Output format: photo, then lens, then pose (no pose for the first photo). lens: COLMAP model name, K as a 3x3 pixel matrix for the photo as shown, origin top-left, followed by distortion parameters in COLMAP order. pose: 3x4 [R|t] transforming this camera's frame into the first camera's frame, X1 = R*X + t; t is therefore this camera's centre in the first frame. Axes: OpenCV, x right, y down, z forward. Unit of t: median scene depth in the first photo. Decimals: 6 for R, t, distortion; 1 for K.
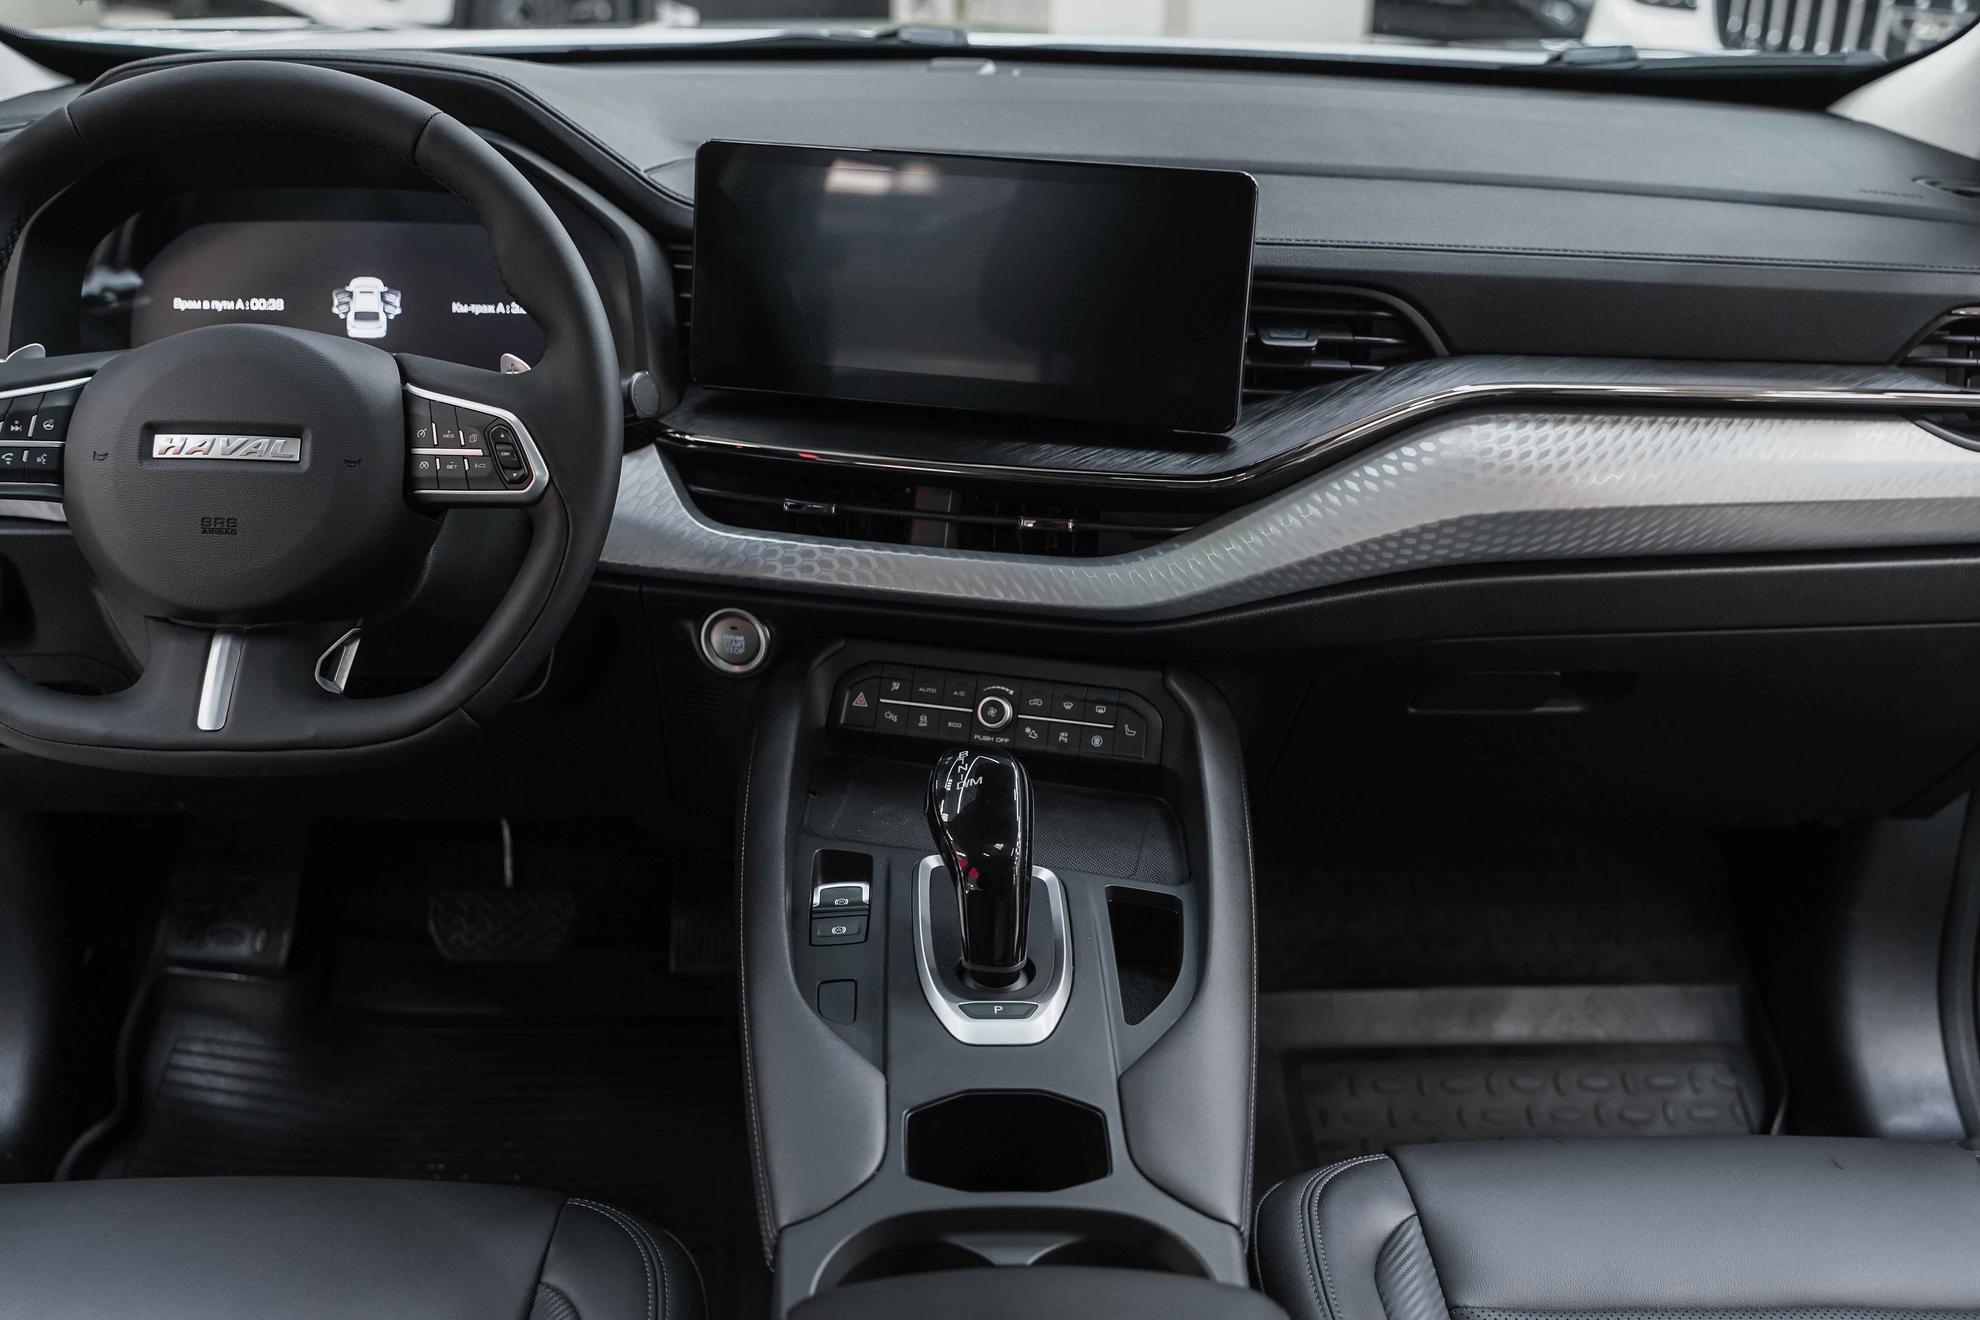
lens RADIAL K [[2324.6, 0, 986.6], [0, 2324.6, 672.1], [0, 0, 1]] dist [0.003643, 0.005853]
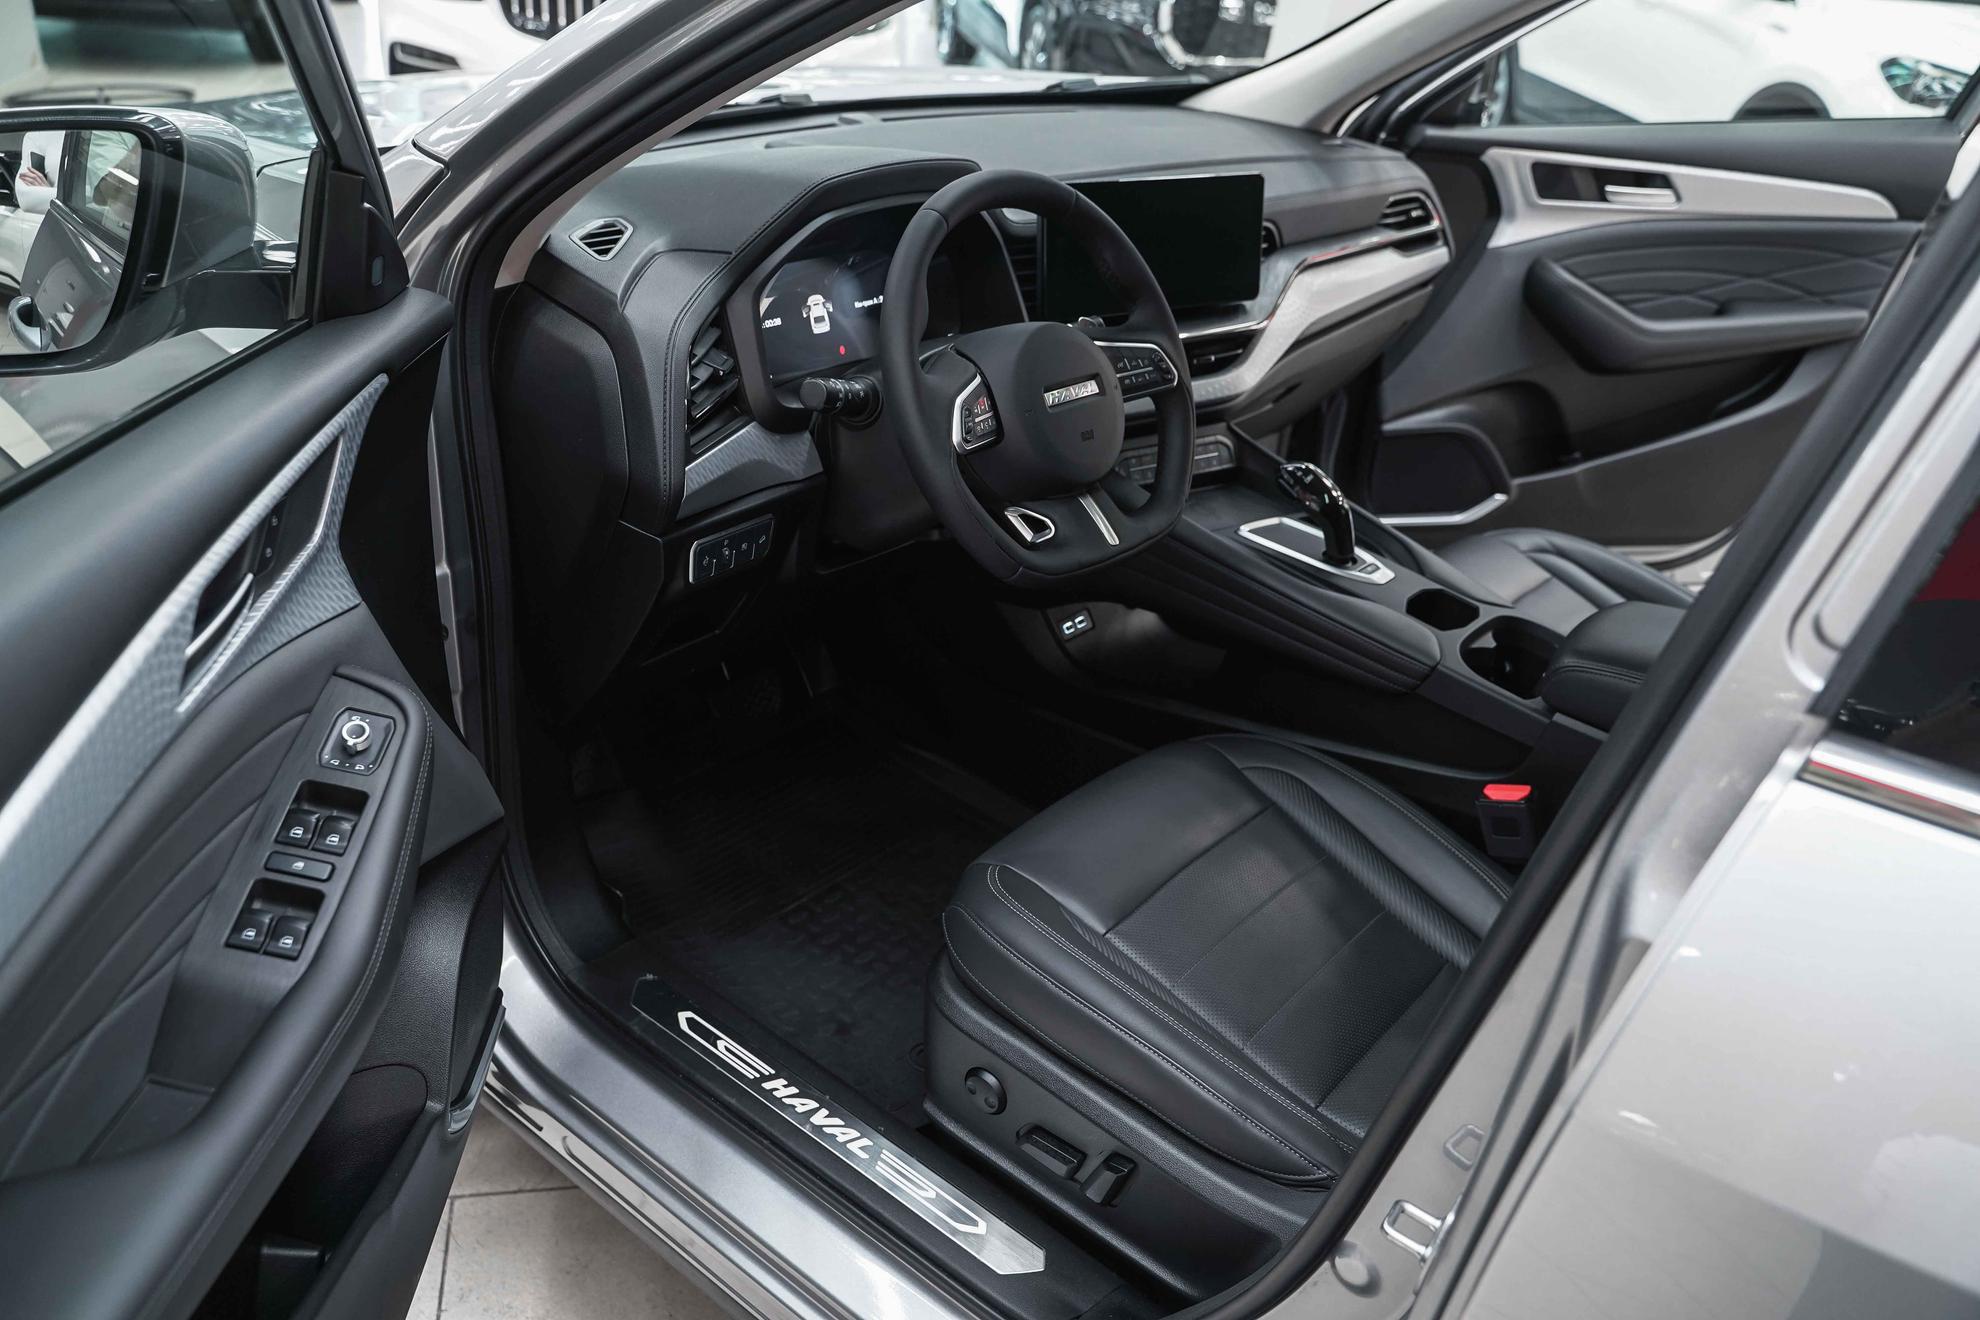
lens RADIAL K [[1620.3, 0, 990.0], [0, 1620.3, 660.0], [0, 0, 1]] dist [-0.003020, -0.000584]
pose [[0.659899, -0.313151, 0.682986, -1.105363], [0.220301, 0.949697, 0.222584, -0.164970], [-0.718332, 0.003580, 0.695691, 0.153826]]
